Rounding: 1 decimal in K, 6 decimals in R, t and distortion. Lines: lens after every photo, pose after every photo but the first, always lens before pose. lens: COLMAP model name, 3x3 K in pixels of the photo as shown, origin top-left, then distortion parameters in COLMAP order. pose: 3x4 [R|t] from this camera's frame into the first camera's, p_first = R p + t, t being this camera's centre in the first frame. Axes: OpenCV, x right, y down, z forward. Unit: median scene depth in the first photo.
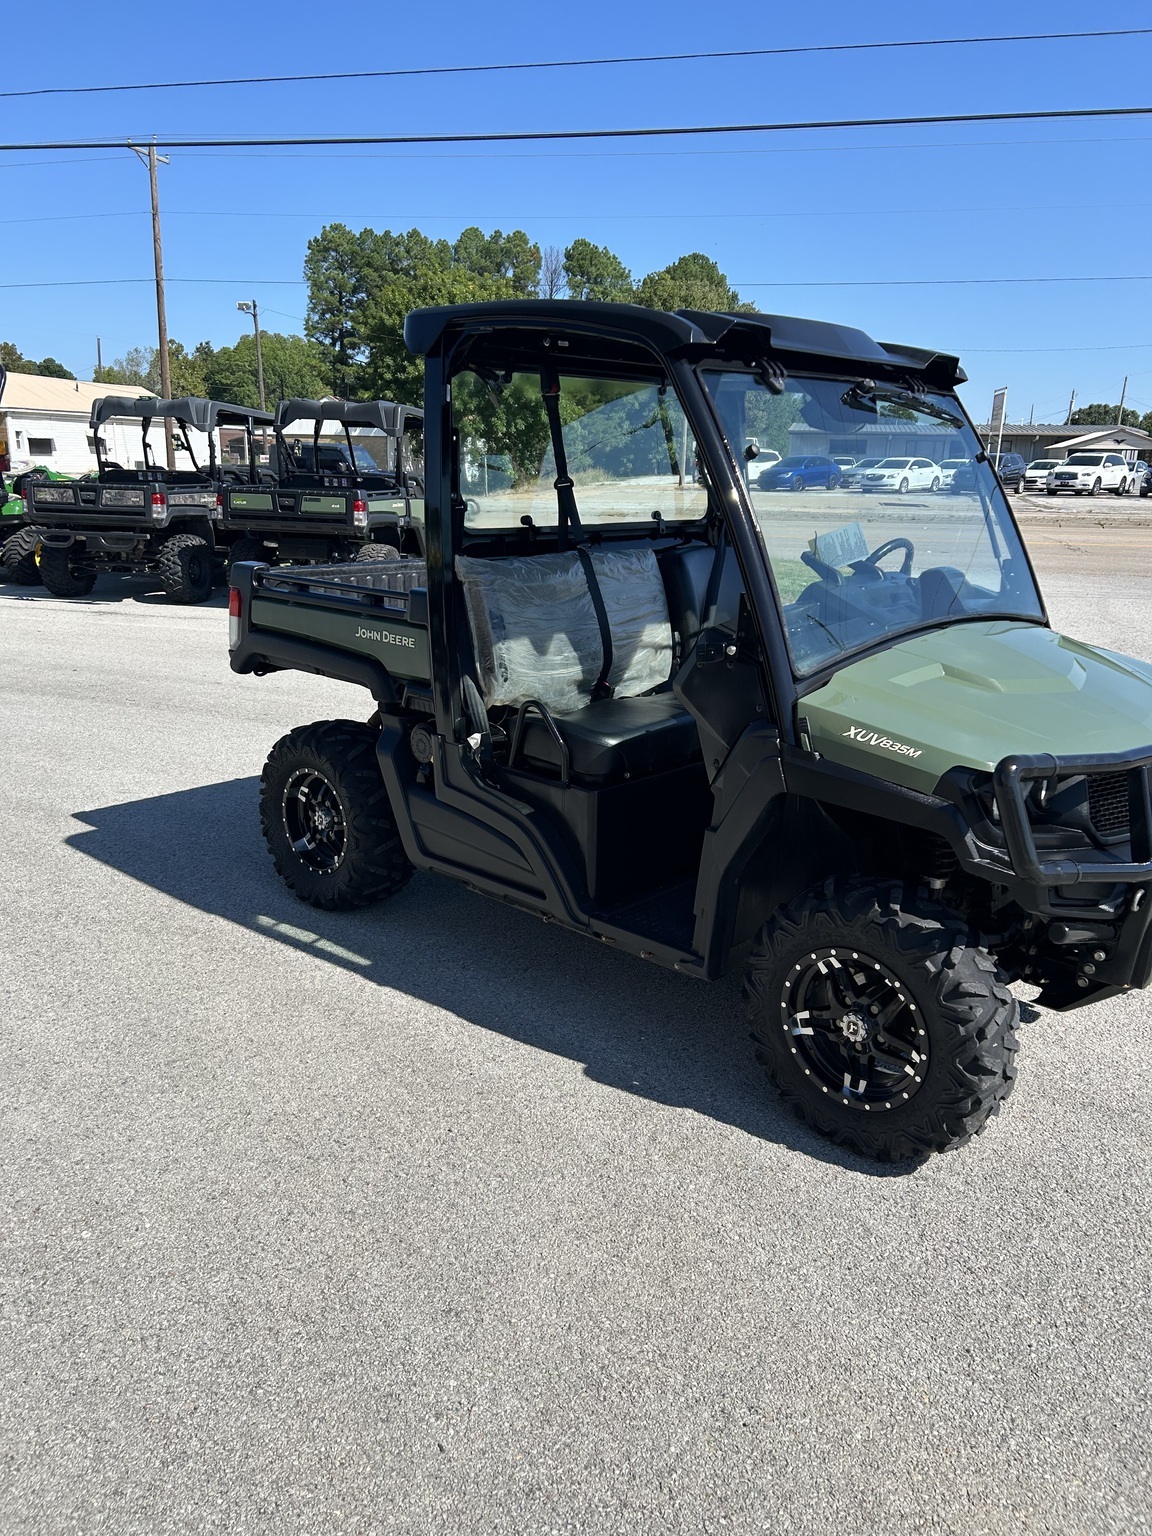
lens RADIAL K [[1180.6, 0, 576.0], [0, 1180.6, 768.0], [0, 0, 1]] dist [0.031784, -0.008468]
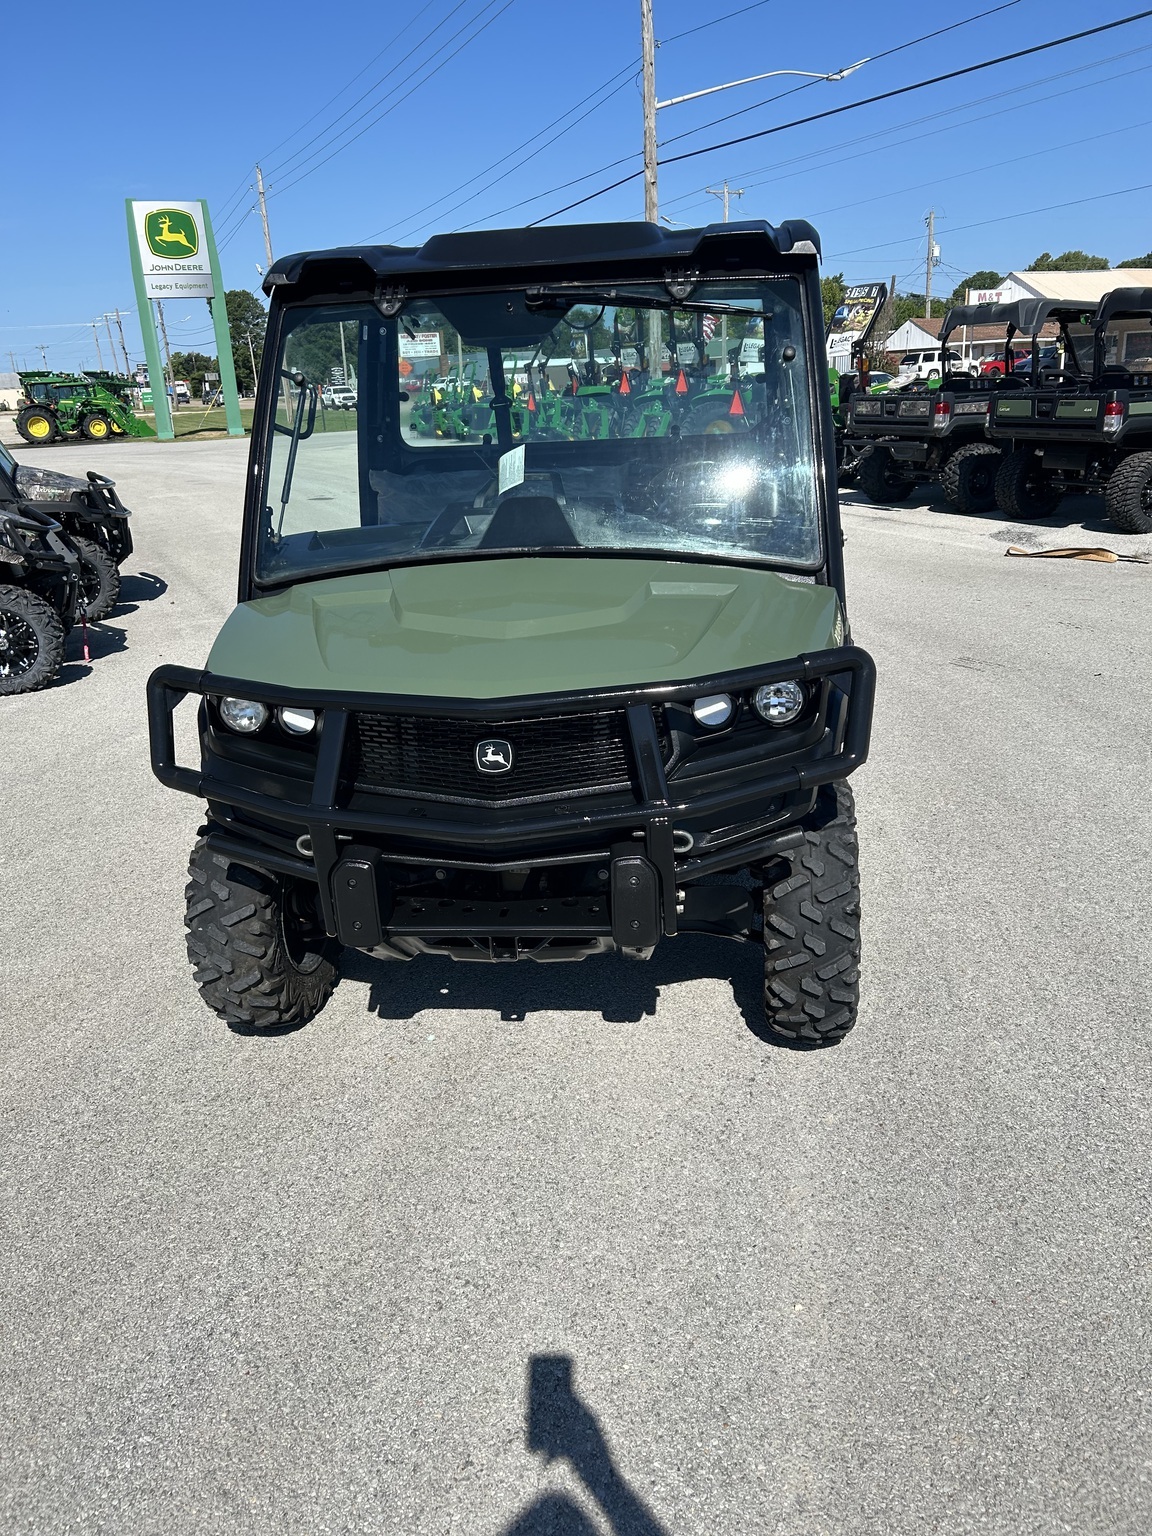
lens RADIAL K [[1180.6, 0, 576.0], [0, 1180.6, 768.0], [0, 0, 1]] dist [0.031784, -0.008468]
pose [[0.582598, 0.211179, -0.784846, 1.010392], [-0.150908, 0.976970, 0.150854, -0.095736], [0.798628, 0.030552, 0.601049, 0.445542]]
